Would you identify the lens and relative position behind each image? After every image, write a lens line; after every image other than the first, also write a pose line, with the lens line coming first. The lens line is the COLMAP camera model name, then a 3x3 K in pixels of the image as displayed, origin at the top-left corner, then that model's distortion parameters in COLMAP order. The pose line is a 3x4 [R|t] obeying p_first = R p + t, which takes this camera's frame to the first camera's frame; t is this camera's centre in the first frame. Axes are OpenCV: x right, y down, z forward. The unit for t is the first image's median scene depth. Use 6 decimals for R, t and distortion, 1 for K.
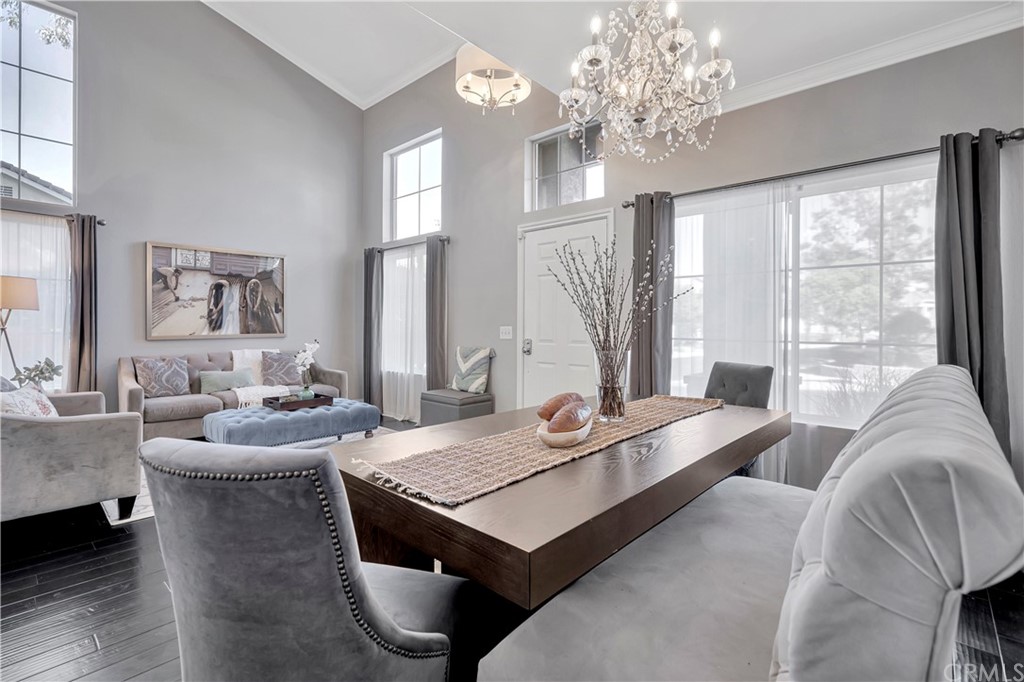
lens RADIAL K [[461.8, 0, 509.9], [0, 461.8, 332.1], [0, 0, 1]] dist [0.002155, 0.000572]
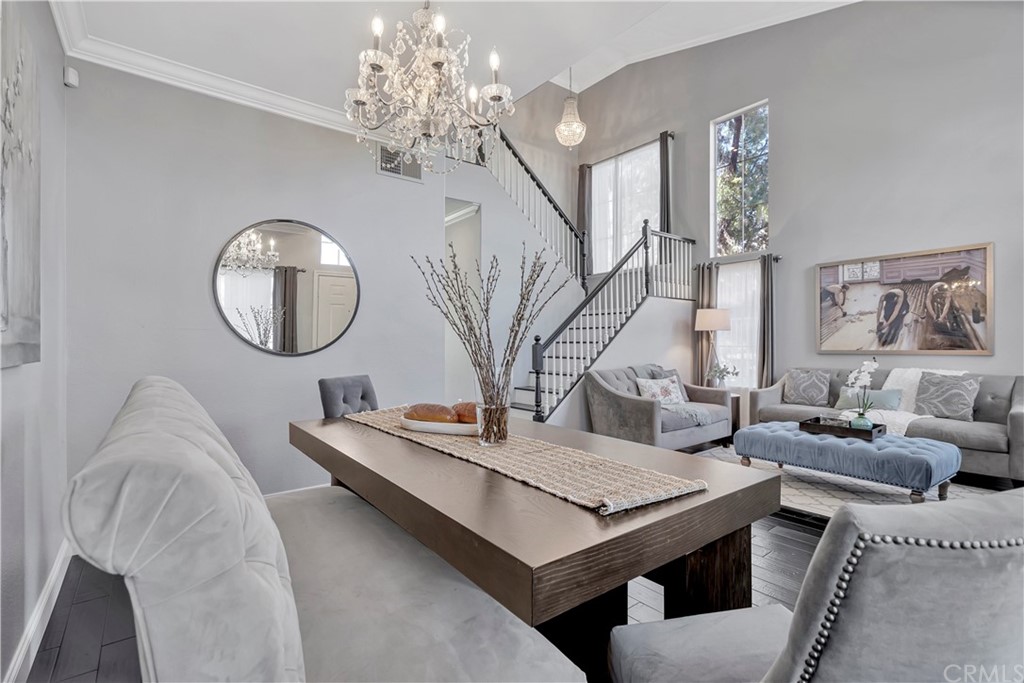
lens RADIAL K [[467.8, 0, 510.2], [0, 467.8, 347.1], [0, 0, 1]] dist [-0.003477, -0.000262]
pose [[-0.169877, 0.009526, -0.985419, 0.407552], [-0.010356, 0.999881, 0.011451, -0.003357], [0.985411, 0.012150, -0.169758, 0.435397]]
